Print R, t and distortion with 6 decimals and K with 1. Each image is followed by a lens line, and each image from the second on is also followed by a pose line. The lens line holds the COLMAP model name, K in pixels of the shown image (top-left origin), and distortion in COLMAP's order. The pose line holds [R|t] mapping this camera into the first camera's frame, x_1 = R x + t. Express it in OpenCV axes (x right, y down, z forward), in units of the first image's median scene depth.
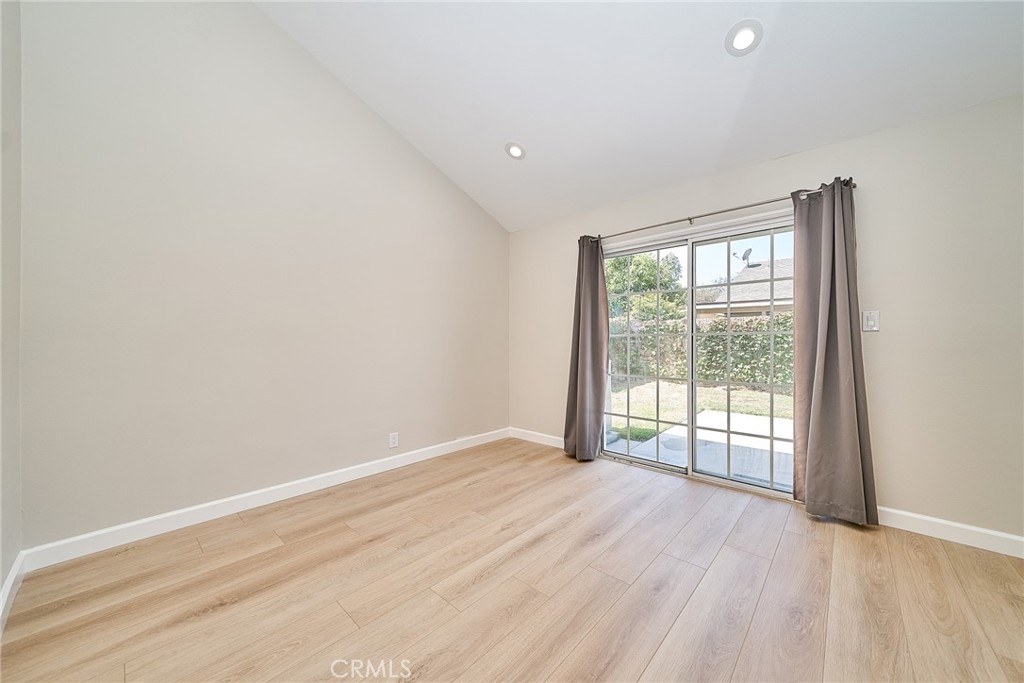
lens RADIAL K [[360.7, 0, 547.4], [0, 360.7, 344.7], [0, 0, 1]] dist [-0.001593, -0.000237]
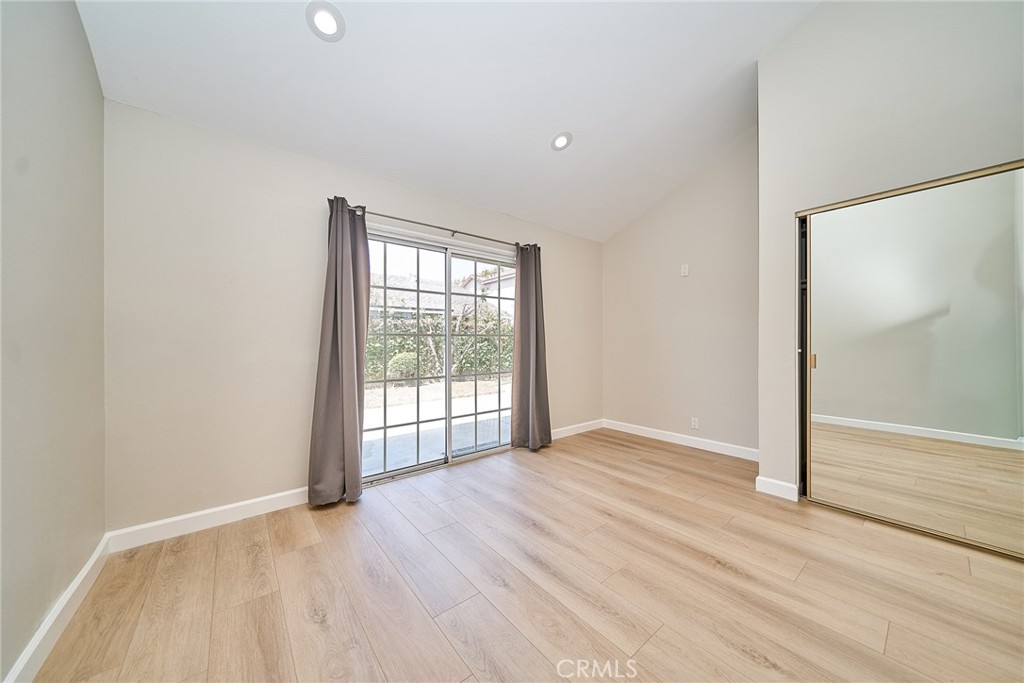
lens RADIAL K [[346.5, 0, 509.9], [0, 346.5, 344.7], [0, 0, 1]] dist [-0.000793, -0.000275]
pose [[0.199052, -0.010880, 0.979929, -0.684204], [0.009858, 0.999910, 0.009099, -0.008174], [-0.979939, 0.007849, 0.199141, 0.681313]]
